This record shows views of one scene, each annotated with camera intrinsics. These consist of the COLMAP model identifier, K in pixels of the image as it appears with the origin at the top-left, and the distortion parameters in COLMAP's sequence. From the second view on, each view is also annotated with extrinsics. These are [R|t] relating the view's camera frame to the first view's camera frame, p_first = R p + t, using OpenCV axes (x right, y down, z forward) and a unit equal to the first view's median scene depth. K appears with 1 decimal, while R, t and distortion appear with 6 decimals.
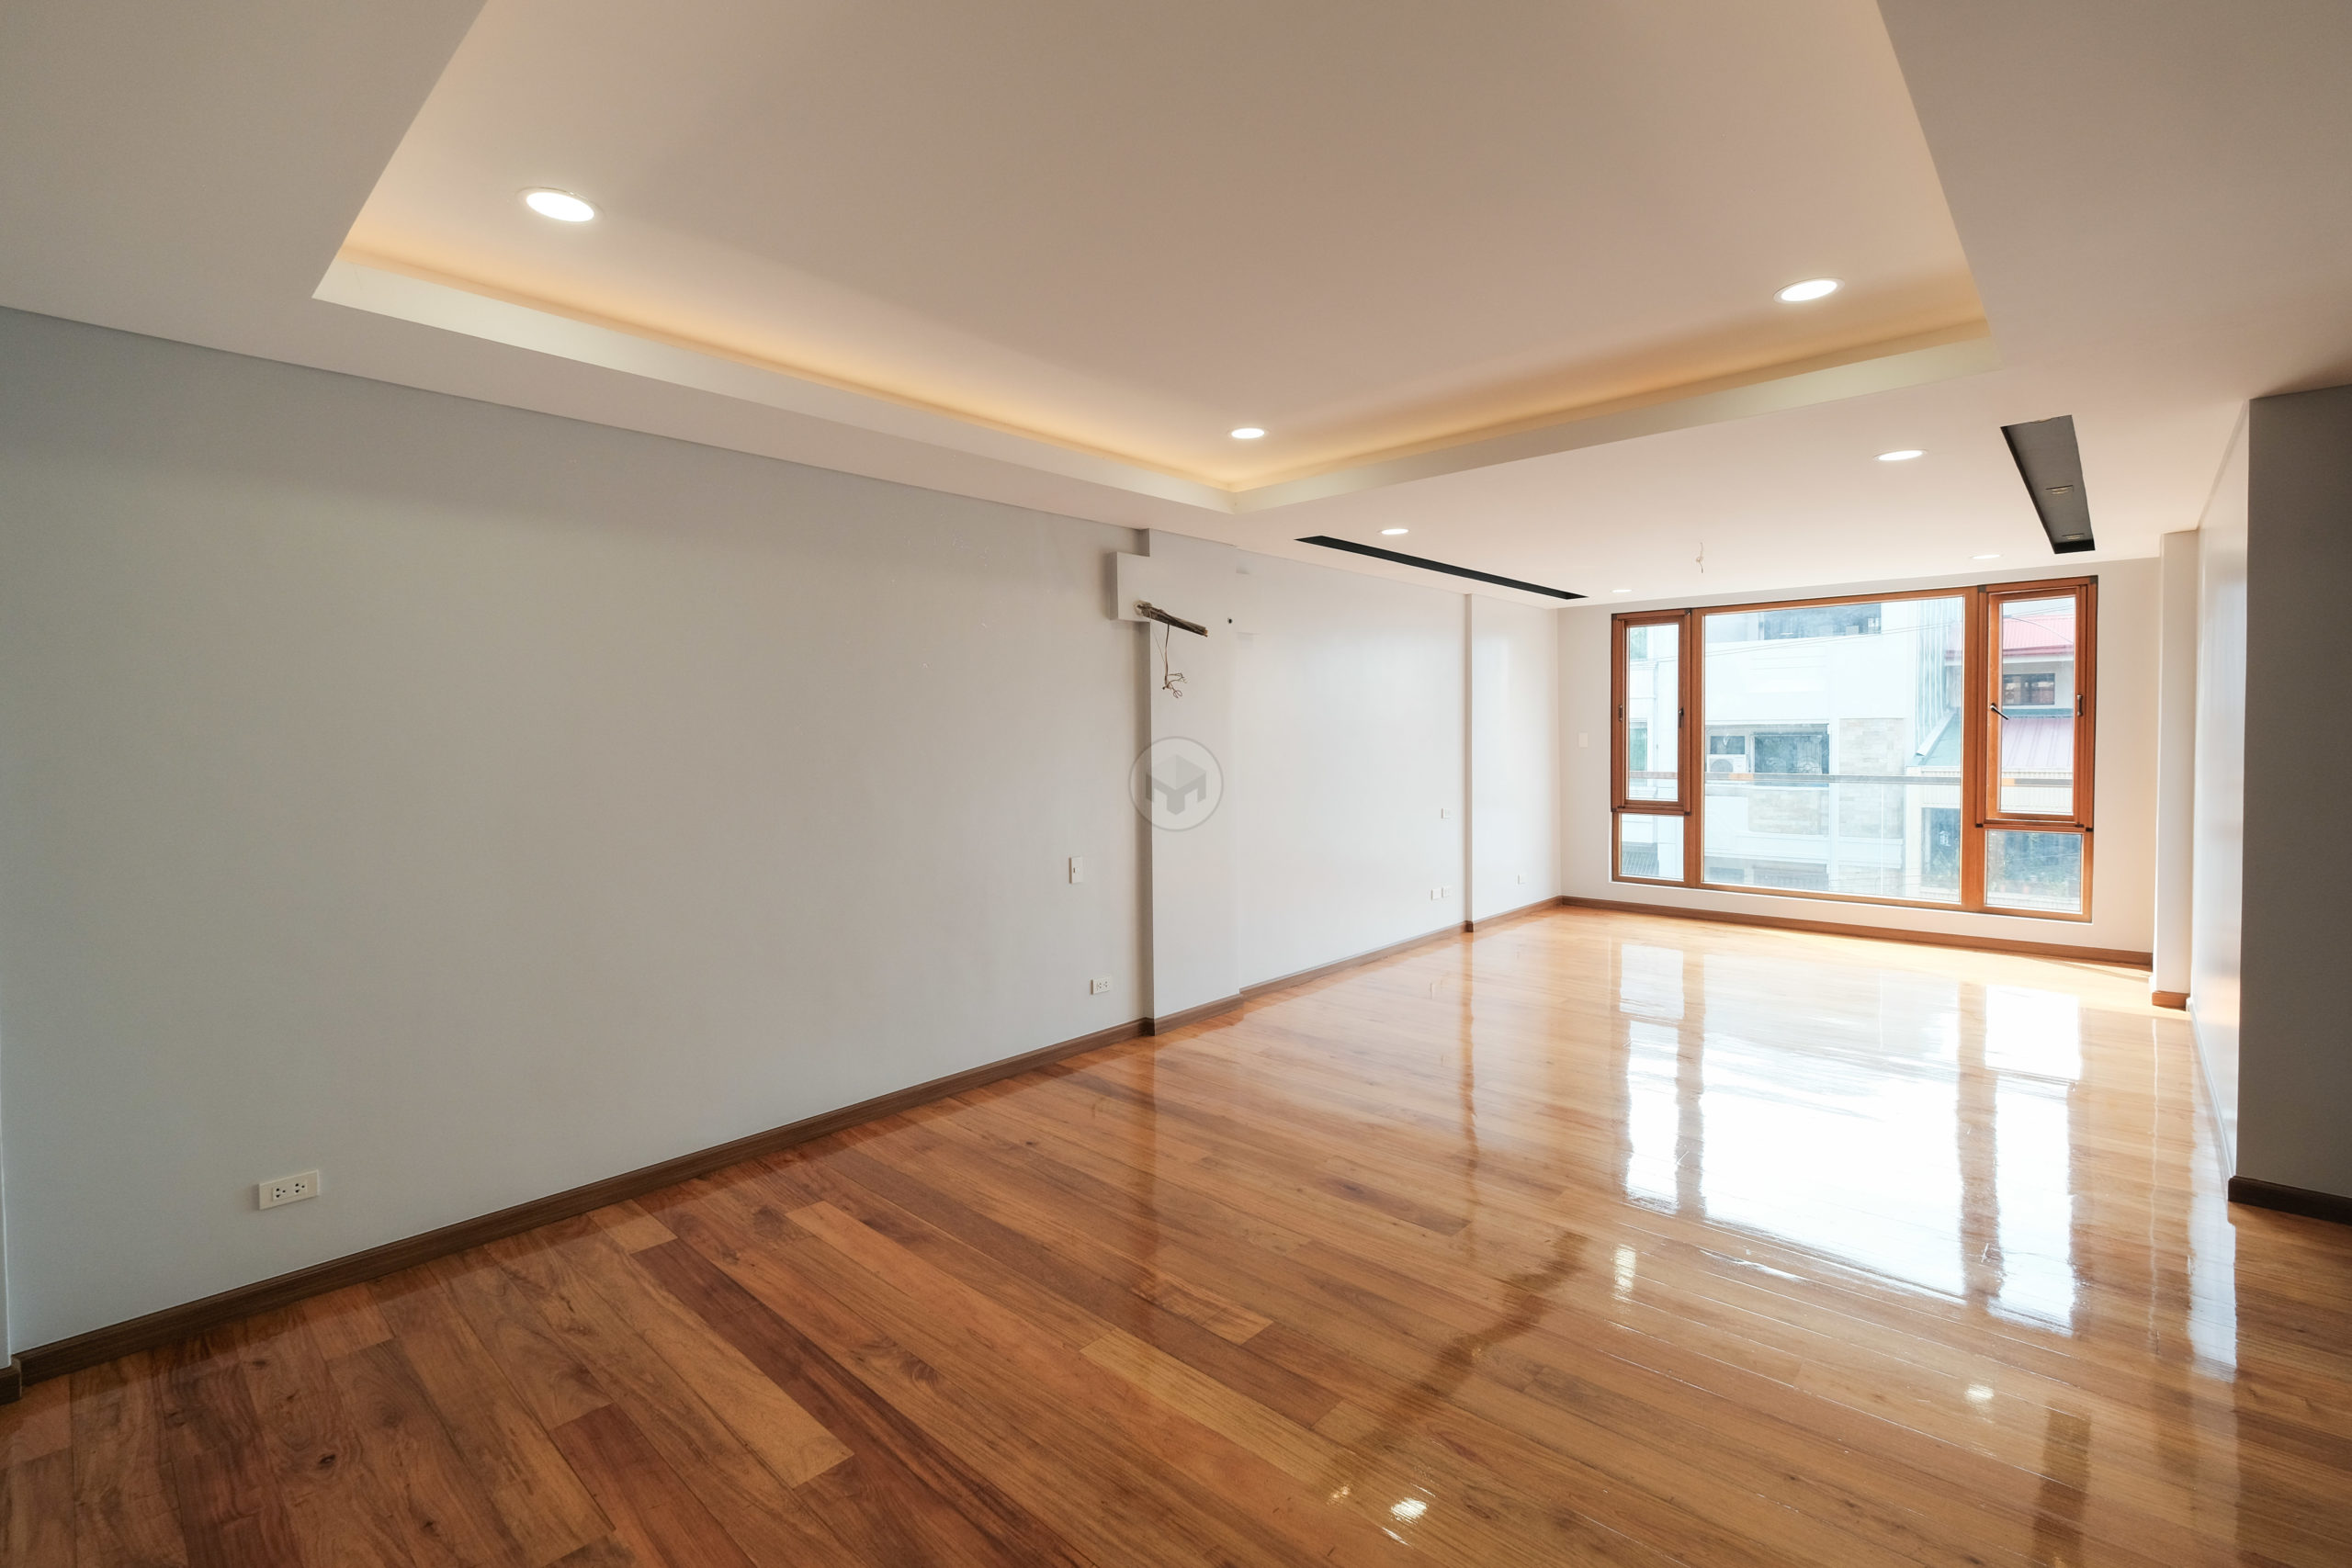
lens RADIAL K [[1052.2, 0, 1182.7], [0, 1052.2, 761.0], [0, 0, 1]] dist [-0.002413, 0.000175]
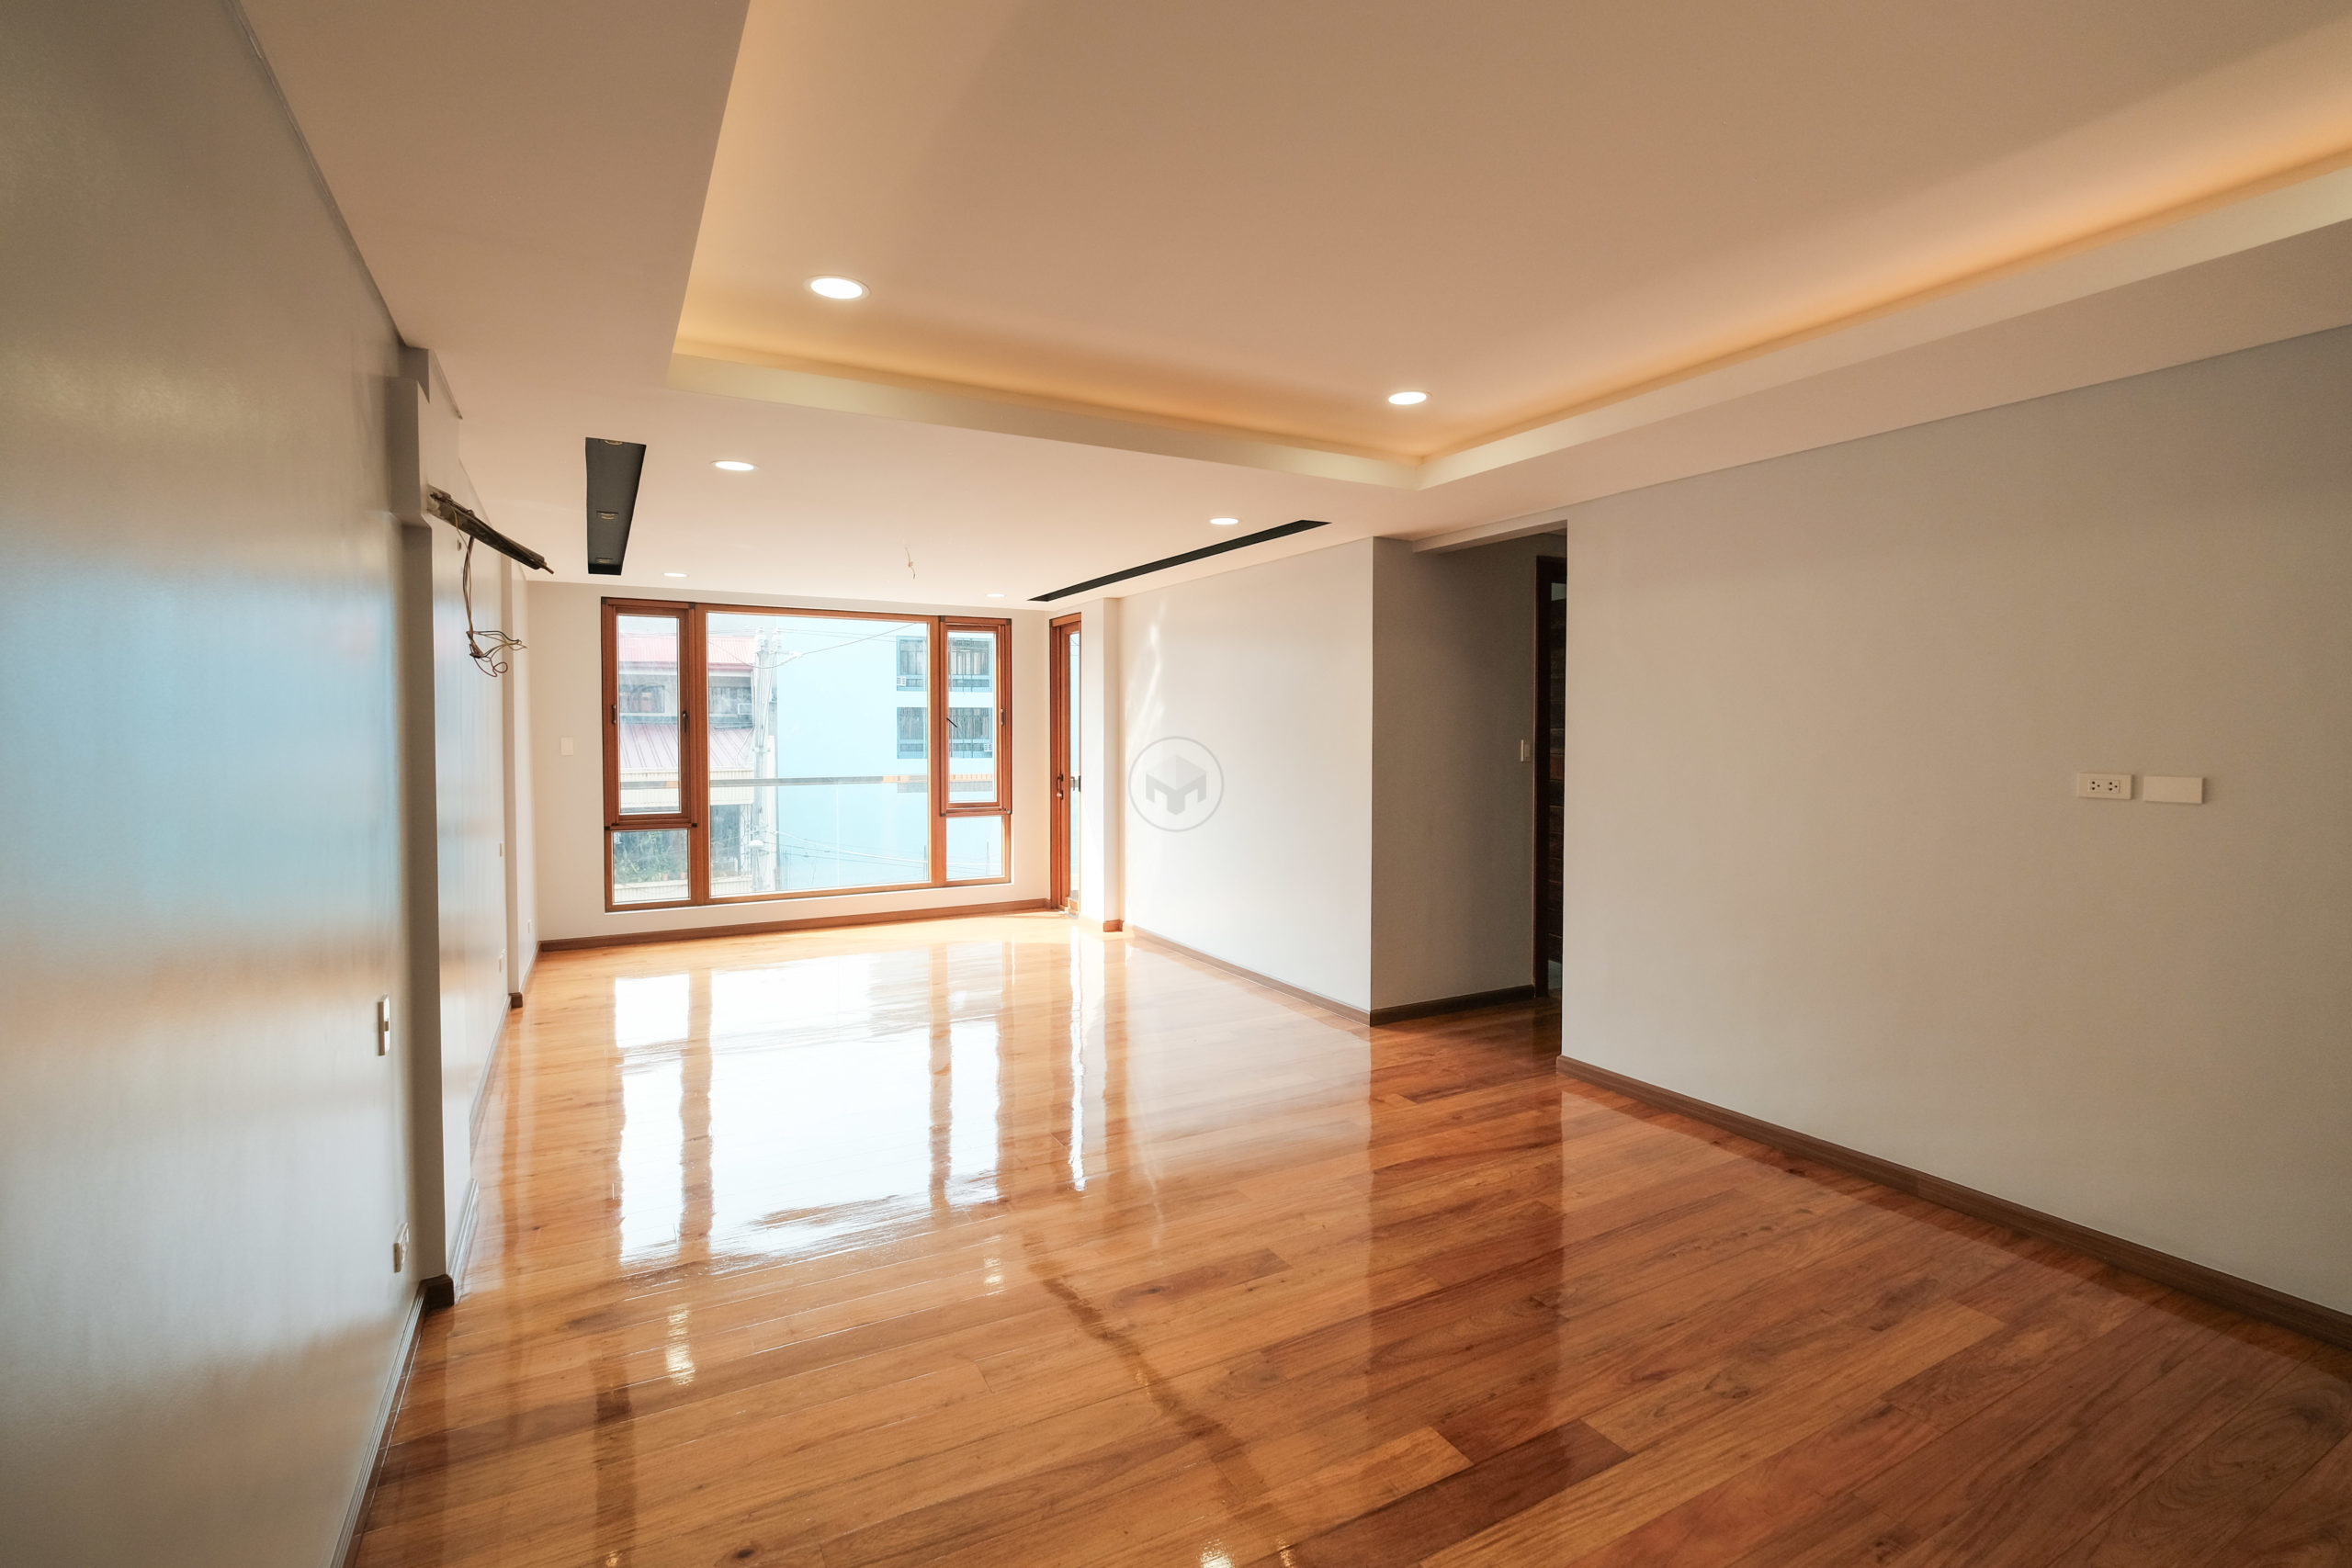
lens RADIAL K [[1052.2, 0, 1177.2], [0, 1052.2, 785.4], [0, 0, 1]] dist [-0.002413, 0.000175]
pose [[0.322117, -0.040088, 0.945851, -0.255217], [0.021162, 0.999158, 0.035141, -0.008653], [-0.946463, 0.008696, 0.322695, 0.301133]]
